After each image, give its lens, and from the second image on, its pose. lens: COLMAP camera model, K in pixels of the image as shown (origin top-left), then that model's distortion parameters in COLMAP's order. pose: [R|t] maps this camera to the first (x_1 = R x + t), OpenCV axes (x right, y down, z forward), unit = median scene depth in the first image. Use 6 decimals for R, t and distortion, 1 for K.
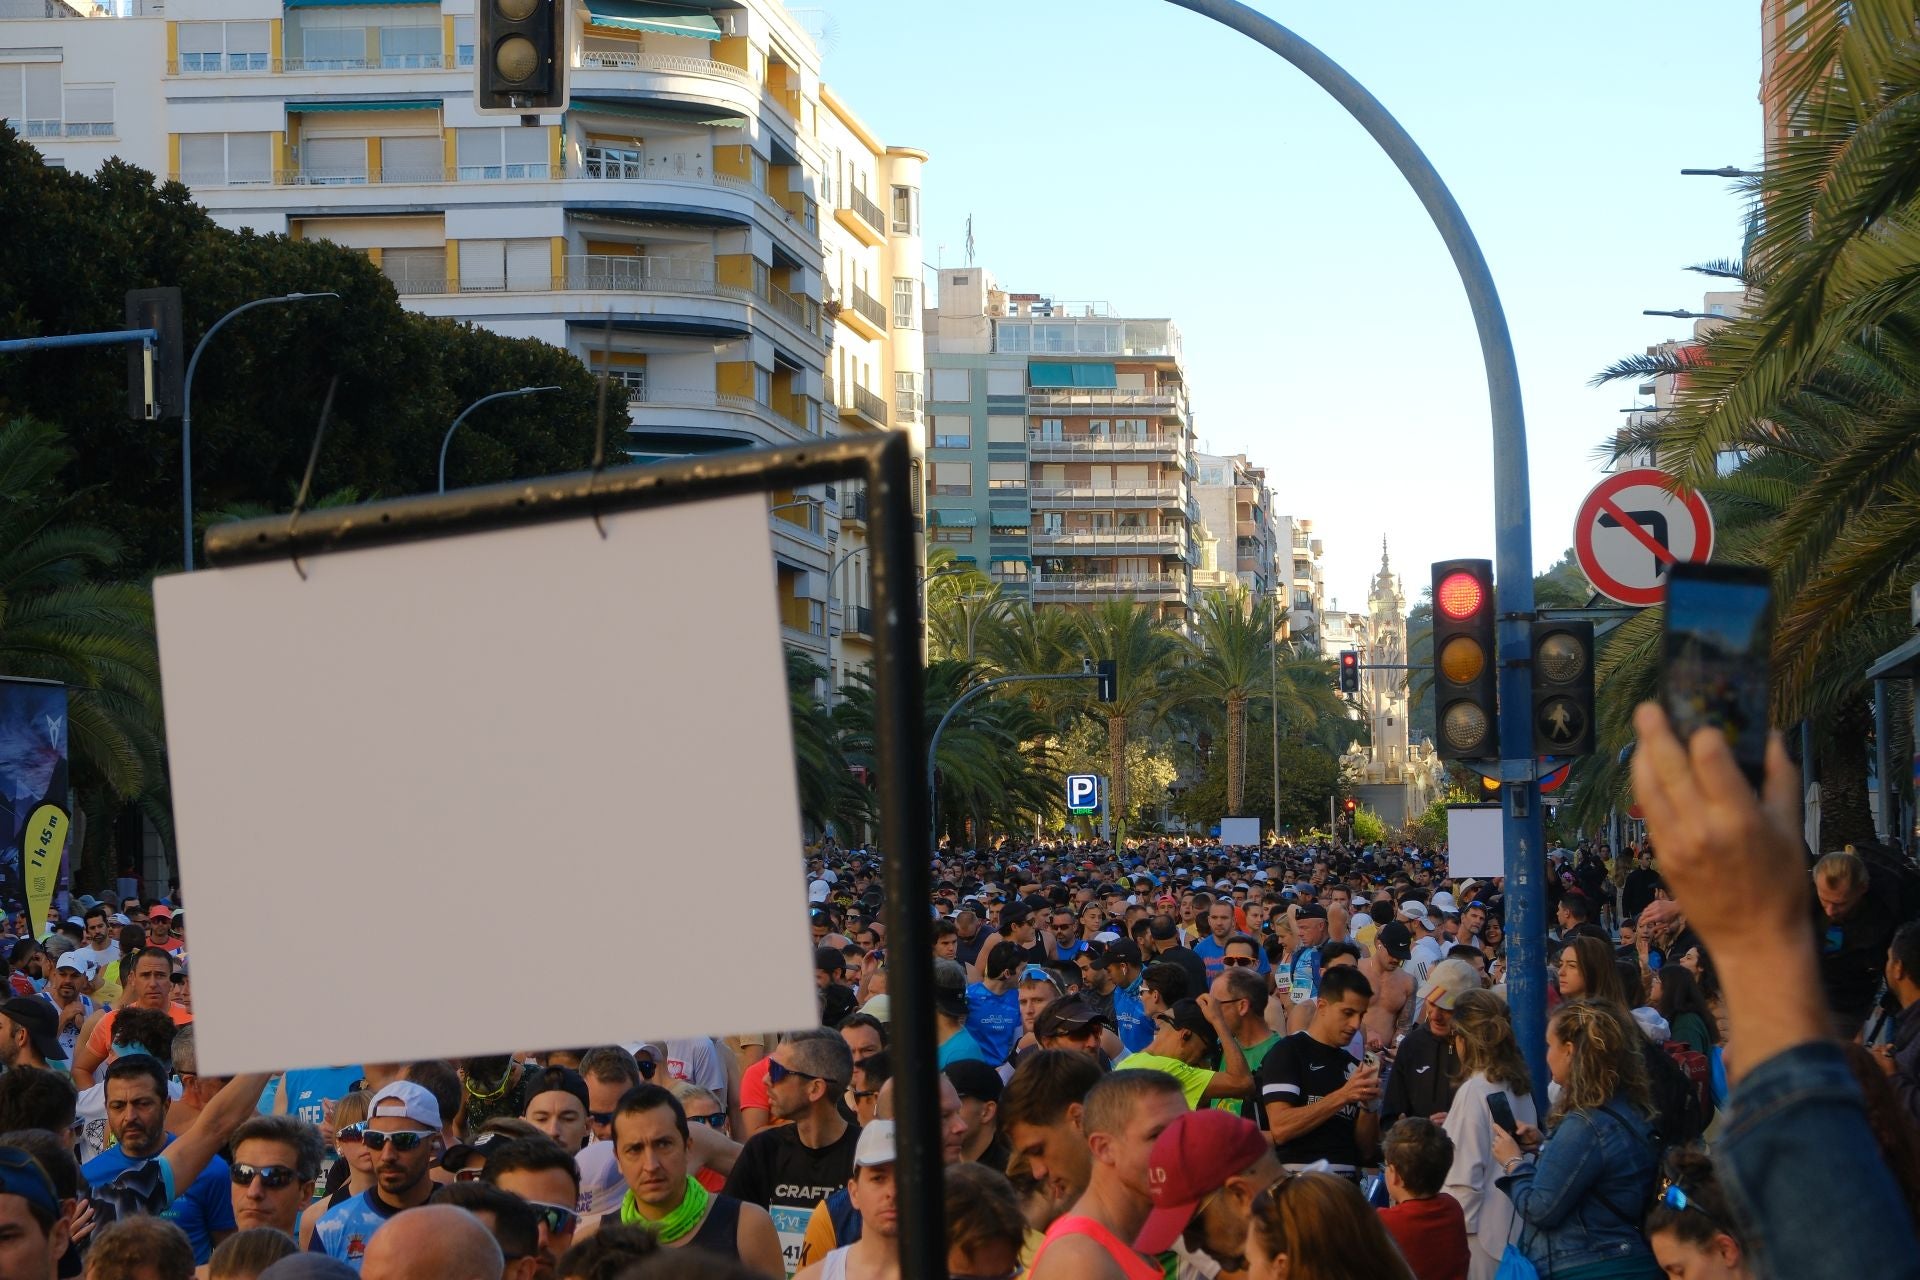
lens RADIAL K [[4478.8, 0, 958.1], [0, 4478.8, 641.3], [0, 0, 1]] dist [0.130301, 0.000000]
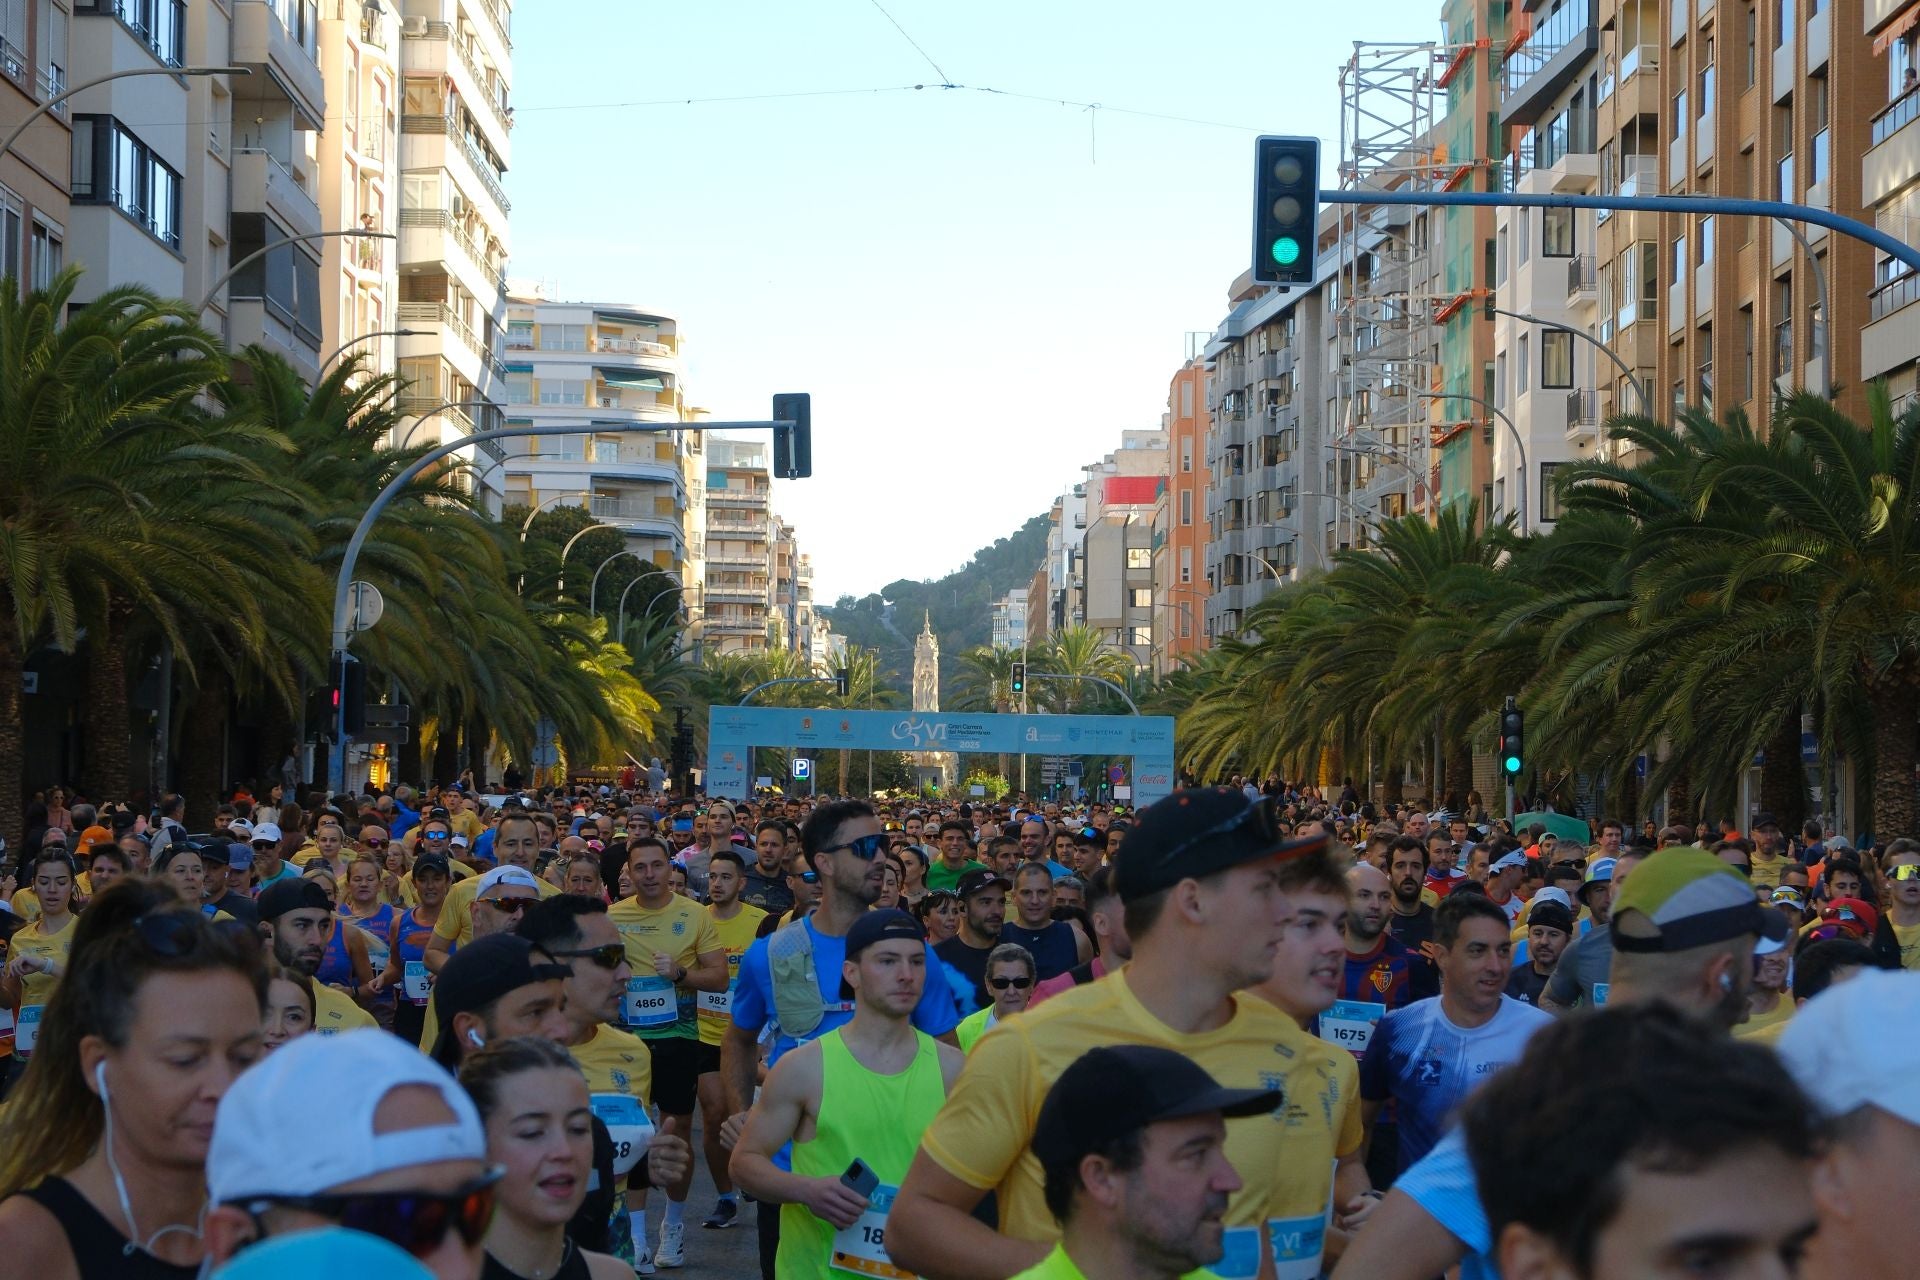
lens RADIAL K [[3927.3, 0, 996.7], [0, 3927.3, 641.0], [0, 0, 1]] dist [0.089170, 0.000000]
pose [[0.989648, 0.037784, 0.138454, -0.053487], [-0.038161, 0.999272, 0.000069, -0.010109], [-0.138350, -0.005351, 0.990369, -0.286708]]
